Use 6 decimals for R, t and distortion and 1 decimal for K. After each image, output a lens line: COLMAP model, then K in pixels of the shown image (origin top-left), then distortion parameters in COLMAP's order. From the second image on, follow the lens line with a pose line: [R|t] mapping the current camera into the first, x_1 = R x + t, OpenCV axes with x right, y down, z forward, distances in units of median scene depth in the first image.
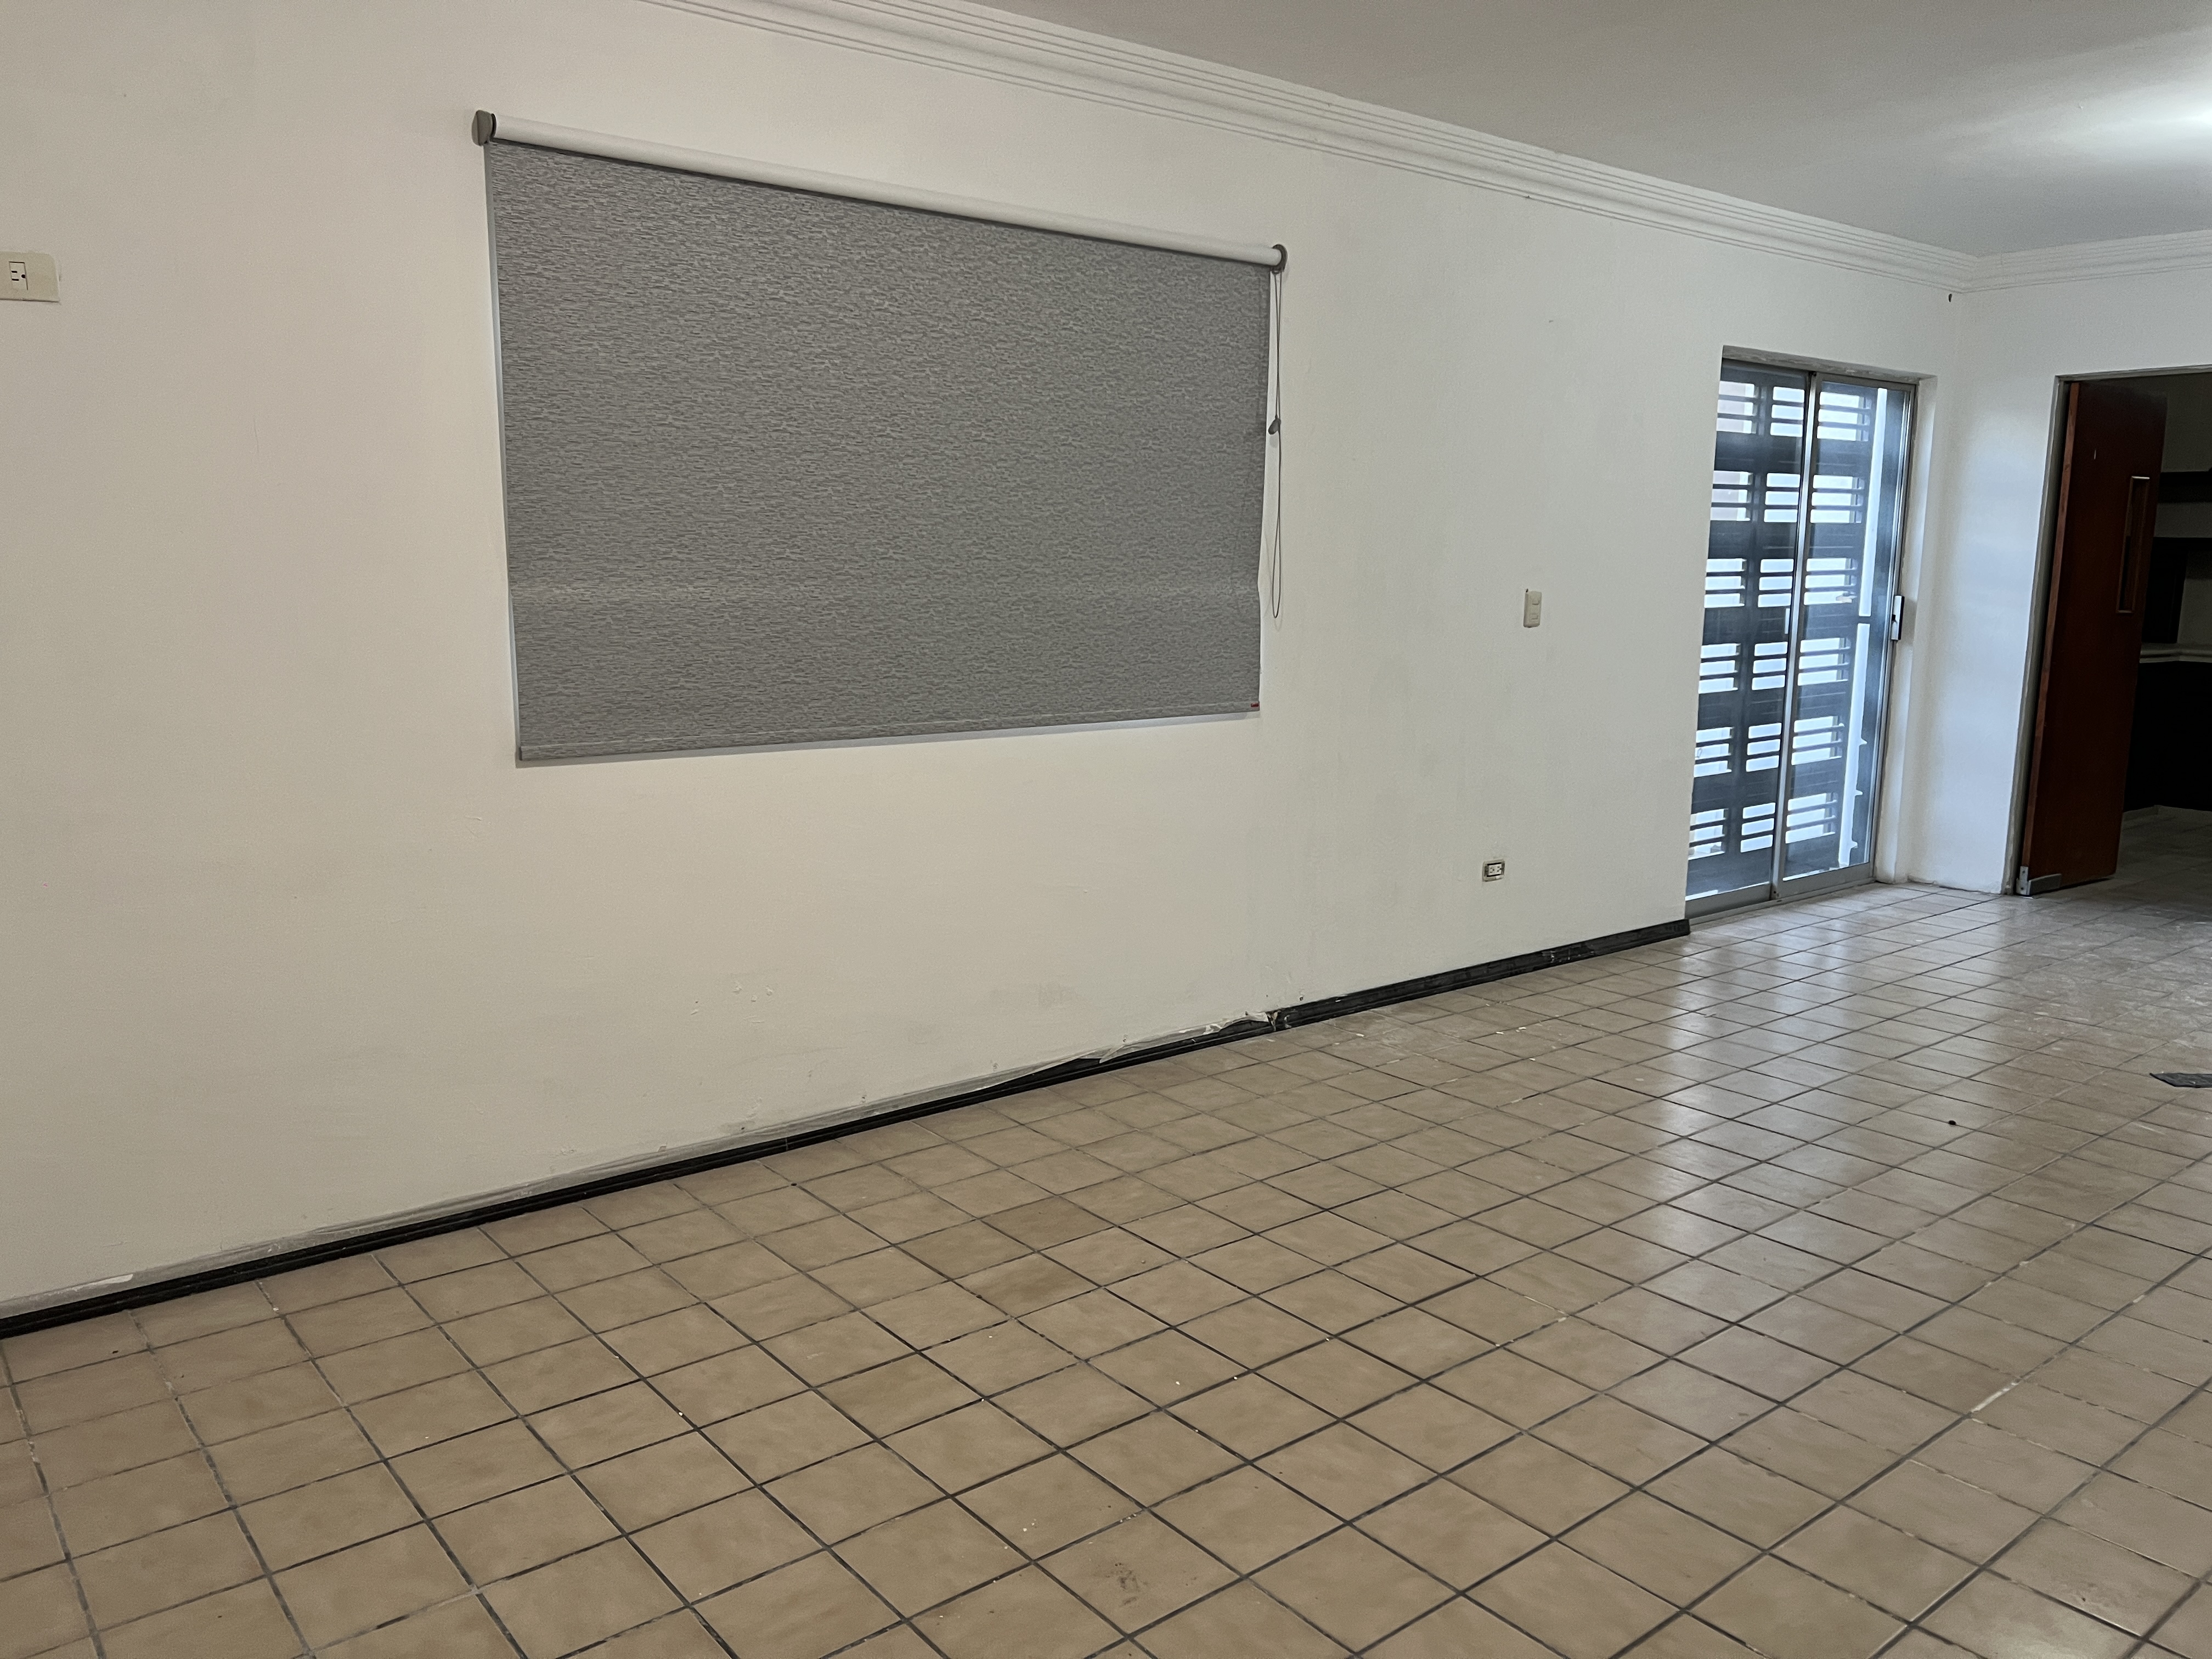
lens RADIAL K [[1661.4, 0, 1118.3], [0, 1661.4, 838.8], [0, 0, 1]] dist [0.052485, -0.063124]
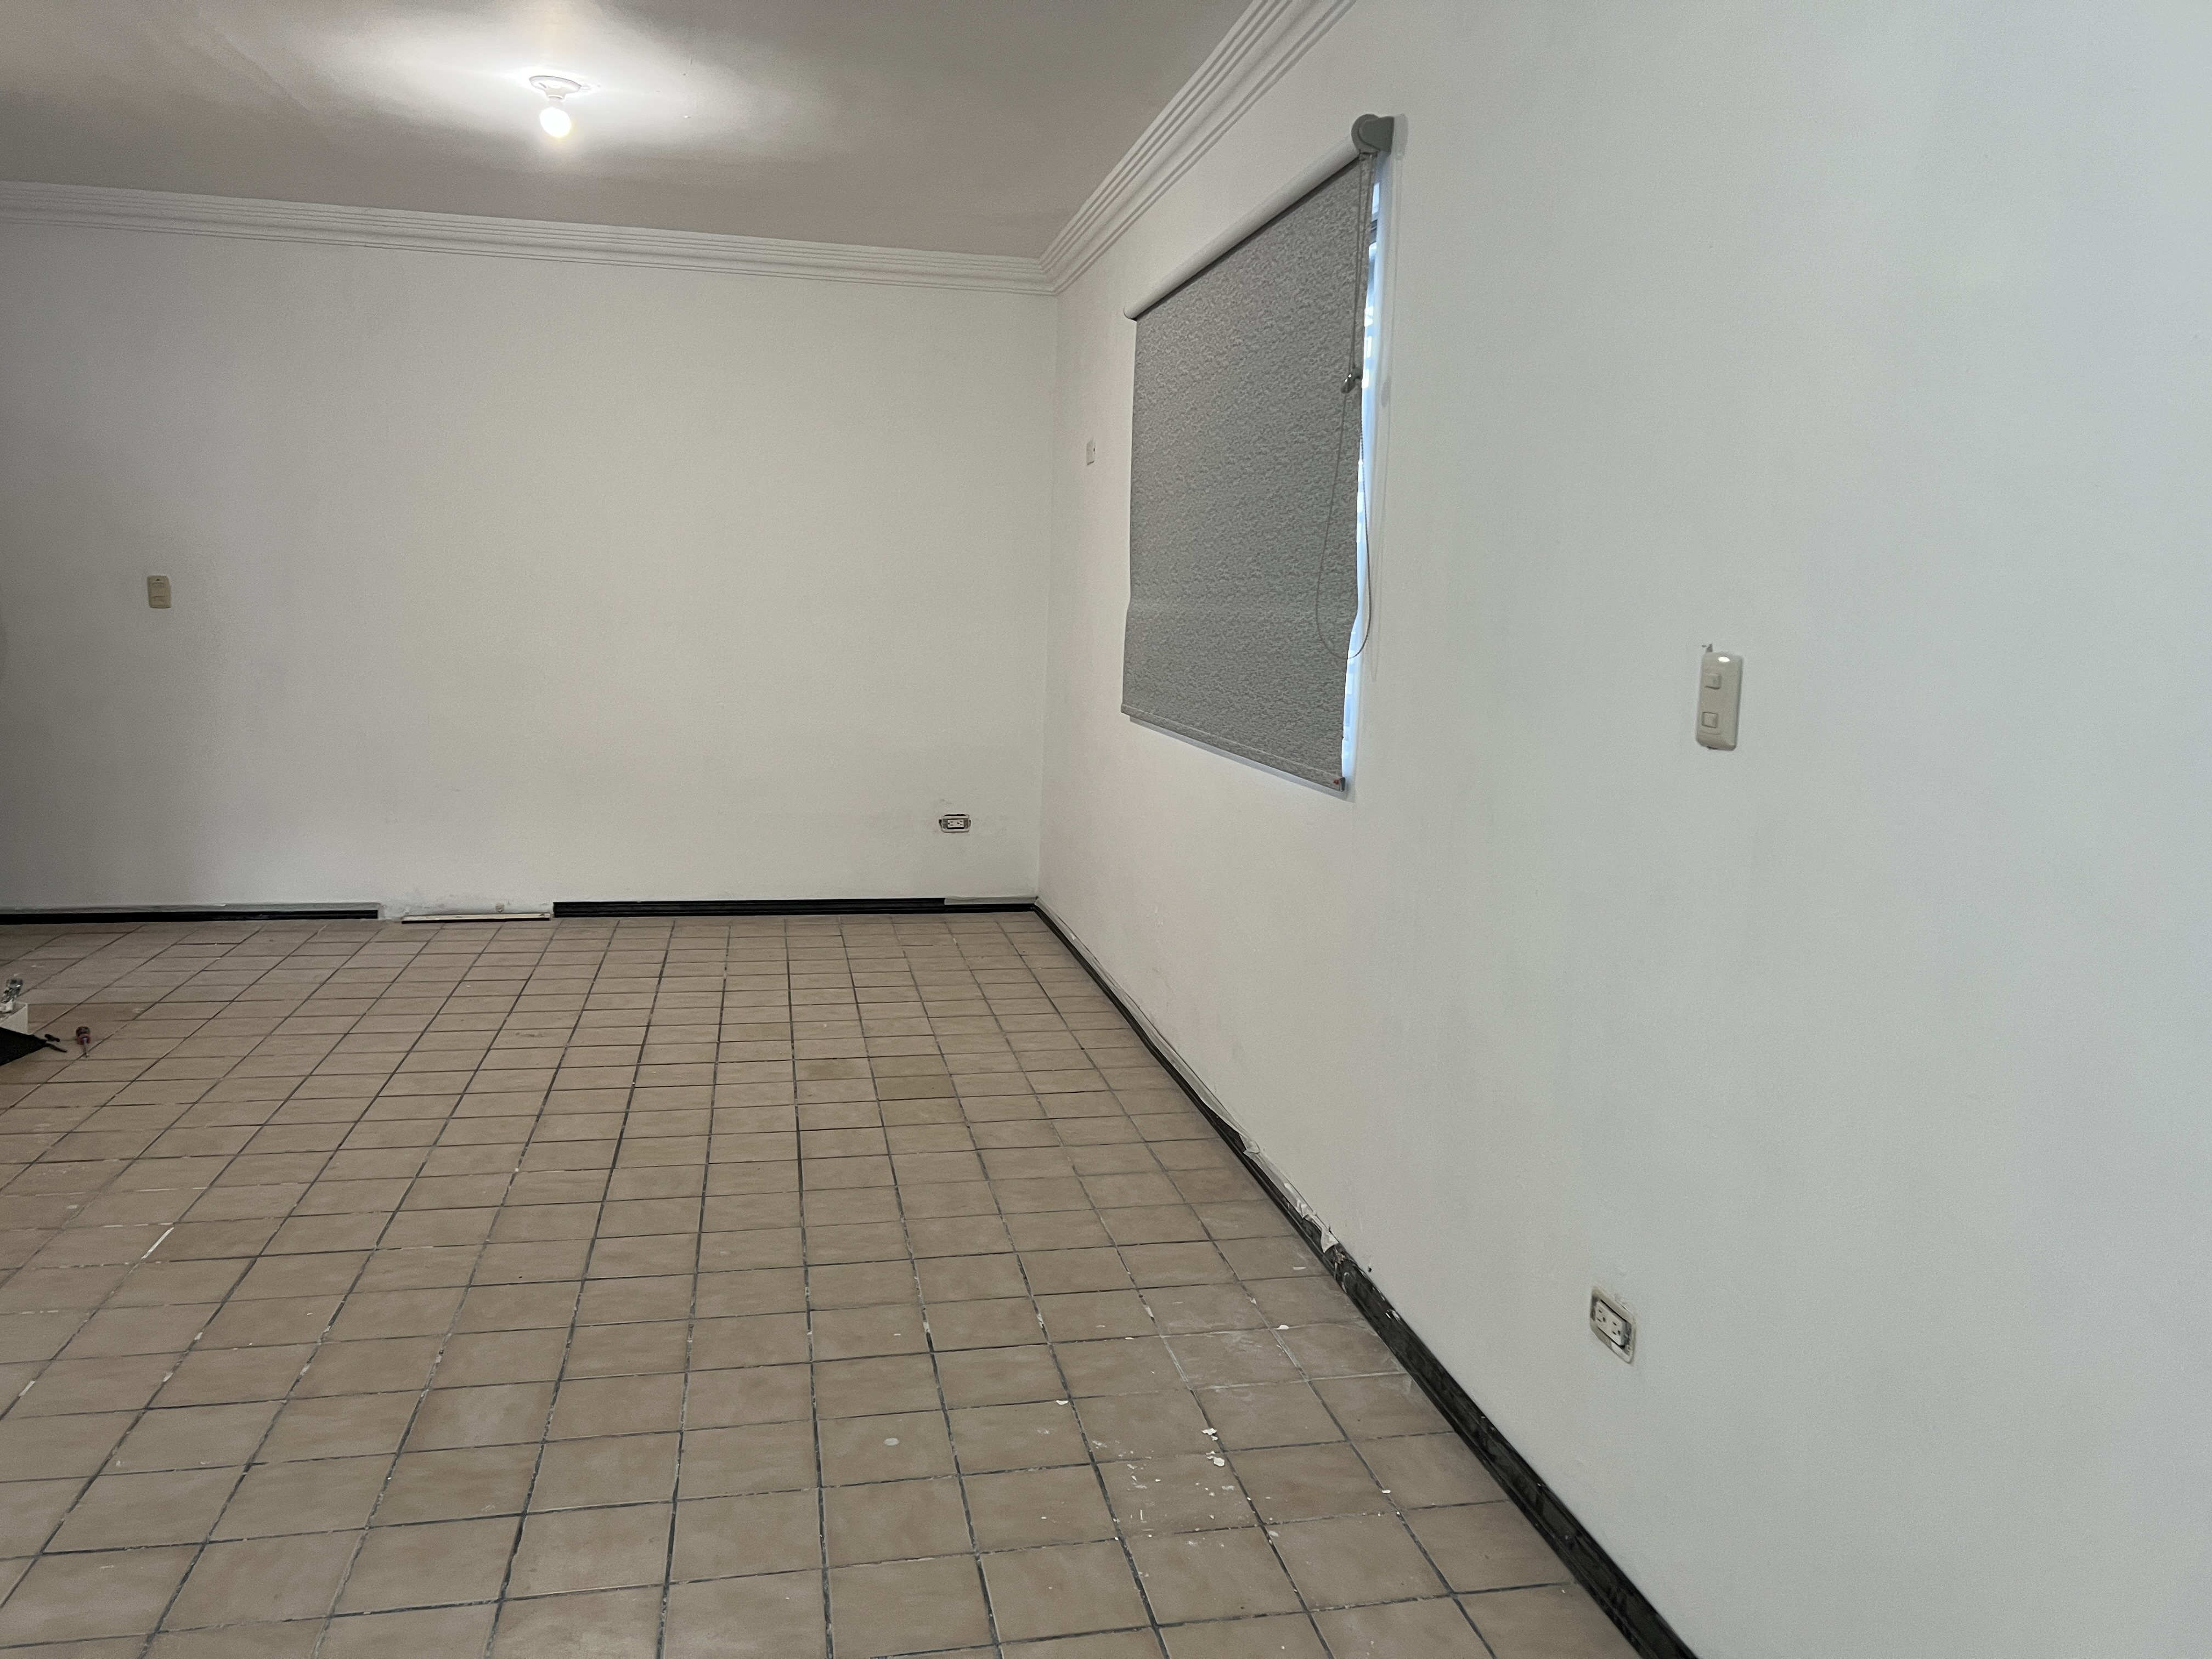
lens RADIAL K [[1661.4, 0, 1118.3], [0, 1661.4, 838.8], [0, 0, 1]] dist [0.052485, -0.063124]
pose [[-0.457296, 0.108212, -0.882706, 0.883981], [-0.186374, 0.958867, 0.214102, -0.226022], [0.869566, 0.262422, -0.418318, 1.449723]]
